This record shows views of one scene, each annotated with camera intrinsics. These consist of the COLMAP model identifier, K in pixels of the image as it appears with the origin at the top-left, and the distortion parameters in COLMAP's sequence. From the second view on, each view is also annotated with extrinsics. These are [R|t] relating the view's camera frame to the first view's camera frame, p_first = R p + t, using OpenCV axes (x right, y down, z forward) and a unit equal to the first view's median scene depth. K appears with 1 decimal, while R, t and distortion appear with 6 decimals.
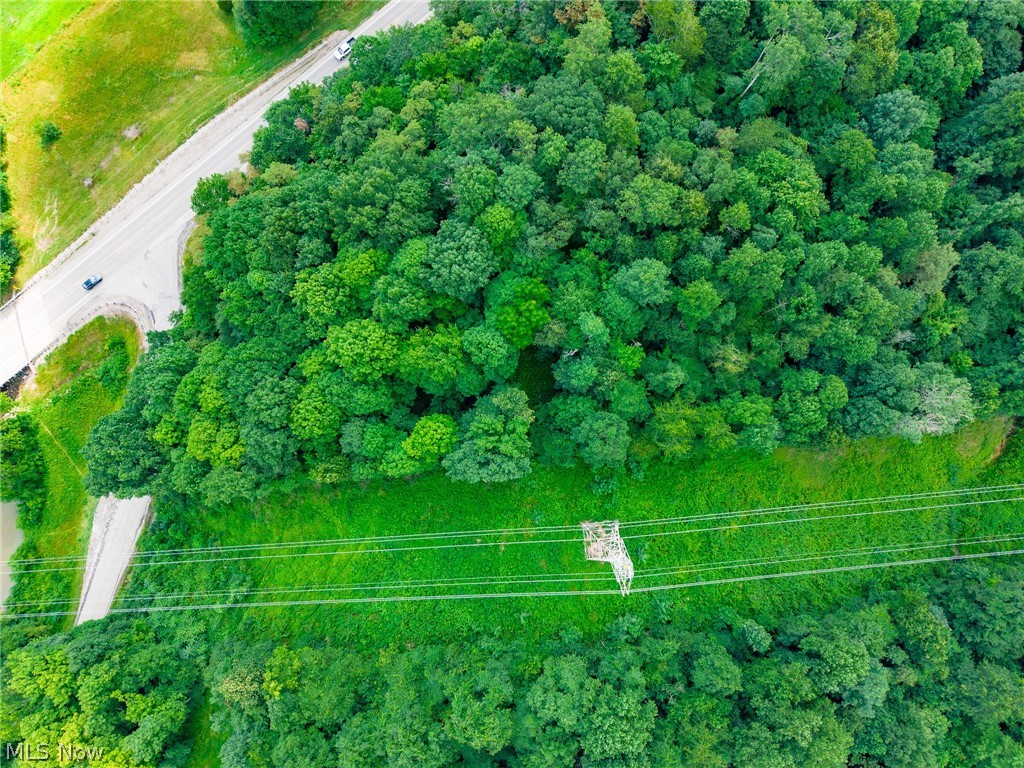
lens RADIAL K [[681.8, 0, 509.9], [0, 681.8, 383.3], [0, 0, 1]] dist [0.027990, -0.029317]
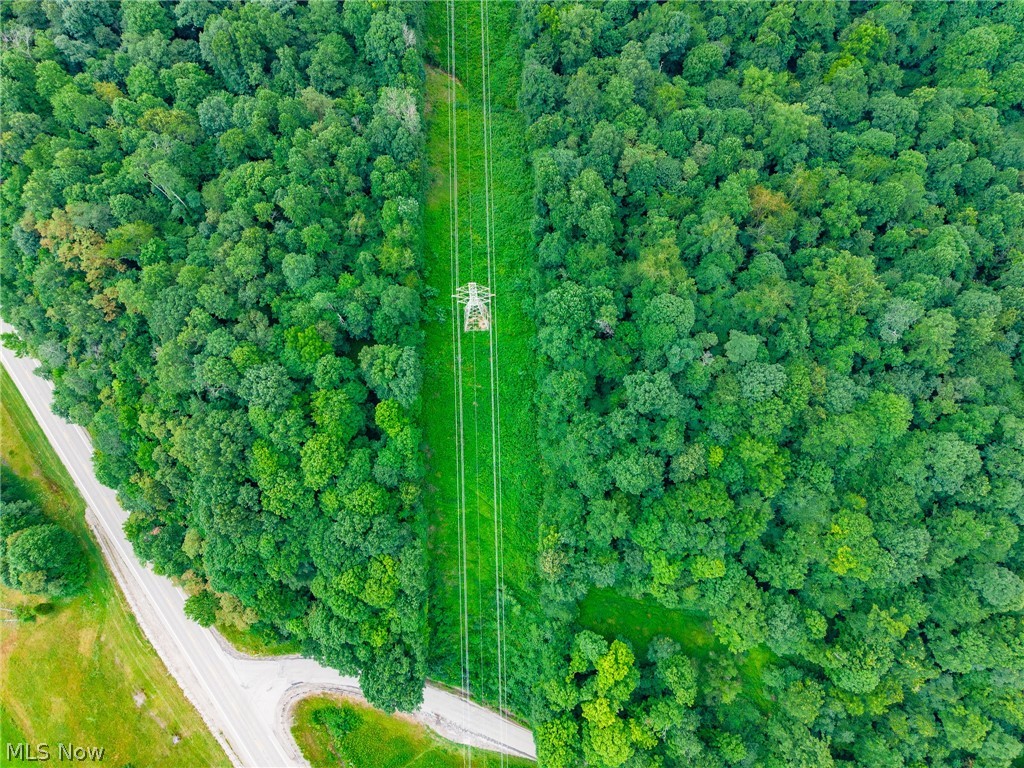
lens RADIAL K [[681.8, 0, 509.4], [0, 681.8, 385.9], [0, 0, 1]] dist [0.027990, -0.029317]
pose [[0.063397, -0.975920, 0.208714, -0.330523], [0.996368, 0.073808, 0.042467, 0.262537], [-0.056849, 0.205263, 0.977054, -0.444879]]
